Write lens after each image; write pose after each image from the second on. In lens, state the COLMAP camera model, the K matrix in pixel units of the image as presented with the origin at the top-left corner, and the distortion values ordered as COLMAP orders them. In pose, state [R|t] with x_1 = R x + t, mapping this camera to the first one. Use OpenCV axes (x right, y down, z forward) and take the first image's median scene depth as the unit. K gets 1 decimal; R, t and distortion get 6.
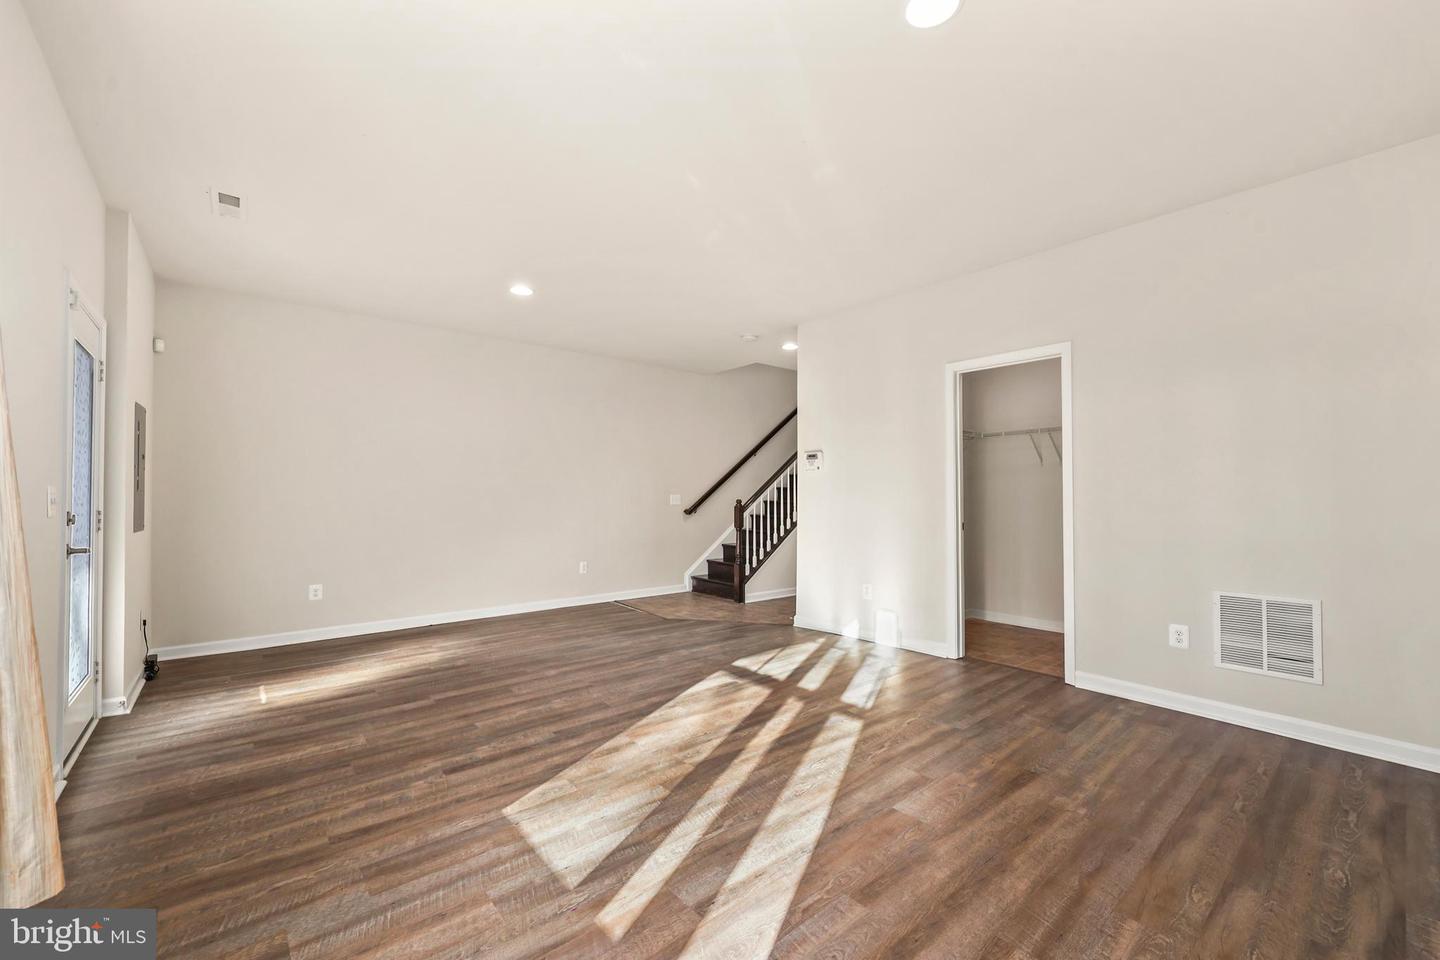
lens RADIAL K [[584.1, 0, 720.0], [0, 584.1, 480.0], [0, 0, 1]] dist [-0.002763, -0.000240]
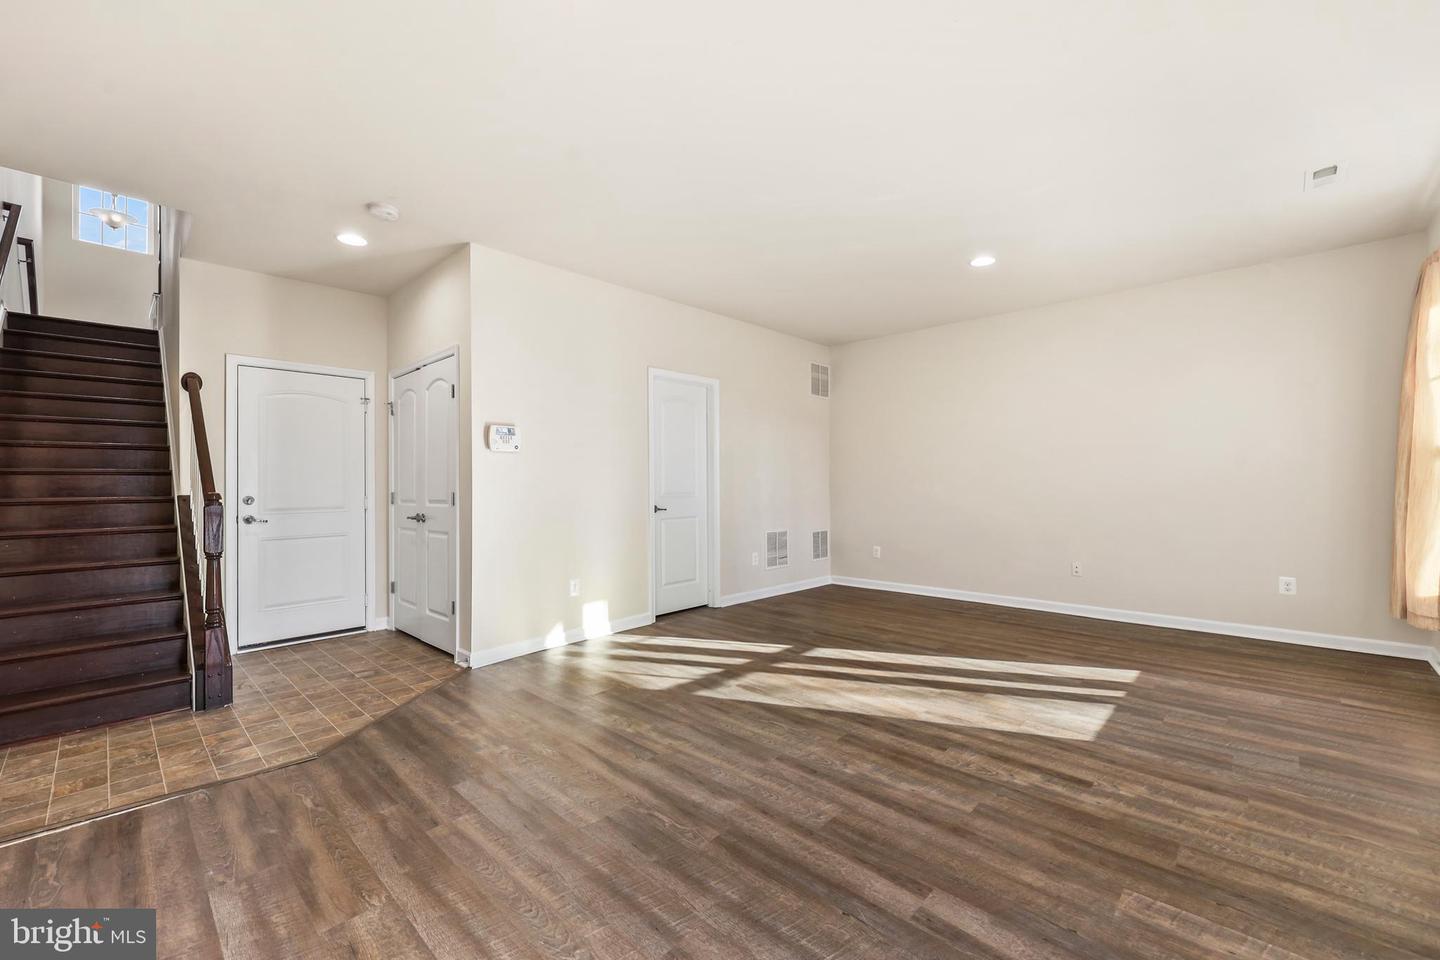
lens RADIAL K [[587.3, 0, 723.8], [0, 587.3, 452.6], [0, 0, 1]] dist [-0.002421, 0.000113]
pose [[-0.116712, 0.054203, 0.991686, -1.170351], [-0.018711, 0.998212, -0.056762, 0.047099], [-0.992989, -0.025180, -0.115489, 1.479035]]
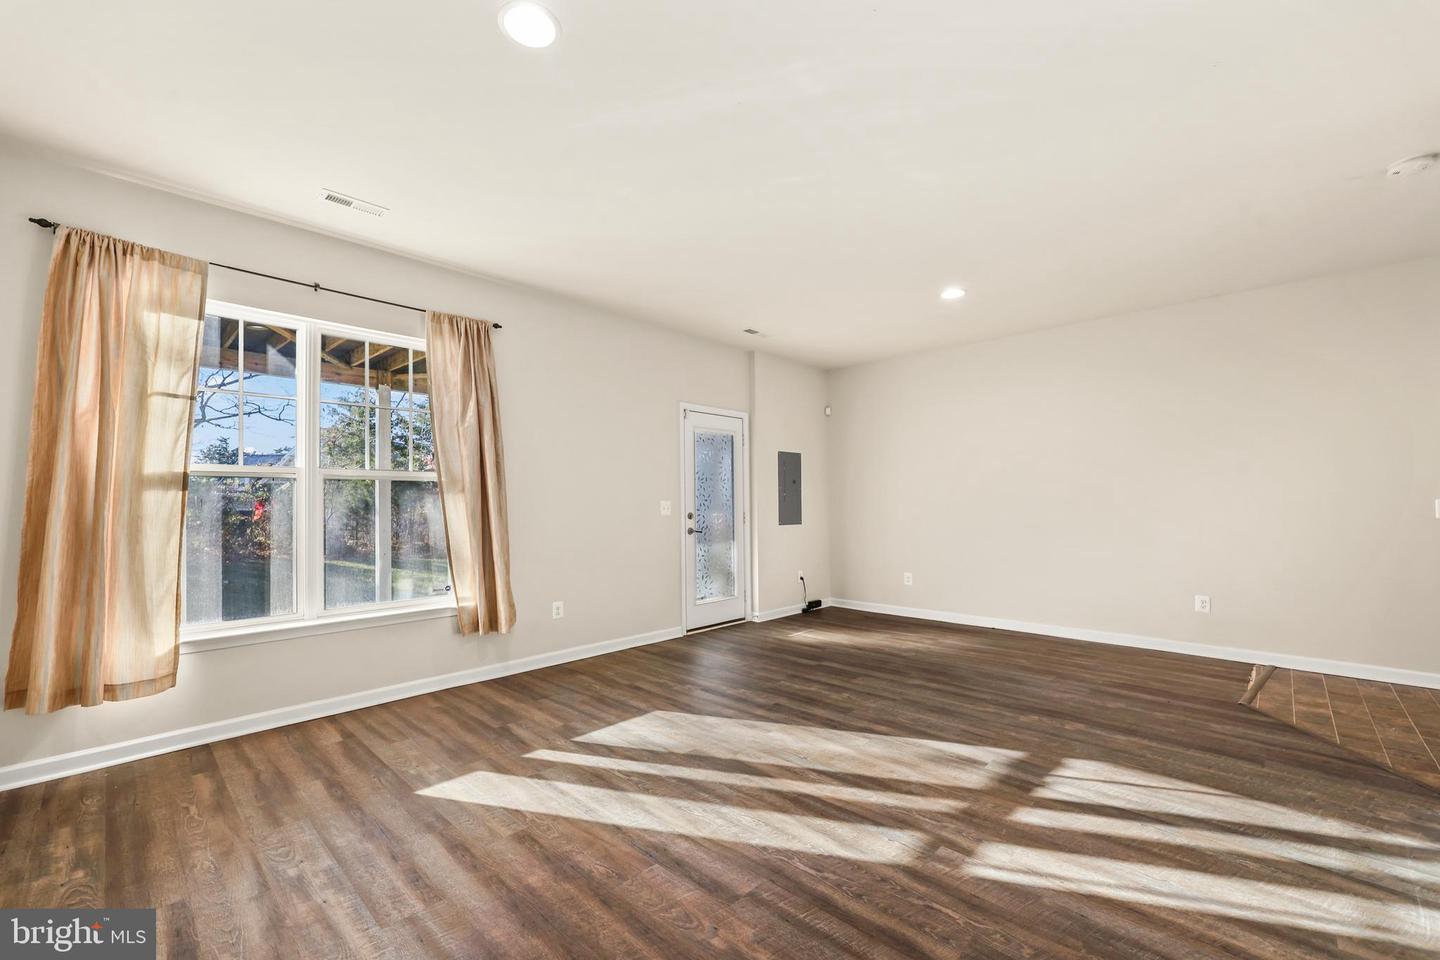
lens RADIAL K [[584.1, 0, 720.0], [0, 584.1, 480.0], [0, 0, 1]] dist [-0.002763, -0.000240]
pose [[0.103140, -0.041349, -0.993807, 0.935110], [0.035152, 0.998663, -0.037903, 0.017942], [0.994046, -0.031025, 0.104455, 0.796730]]
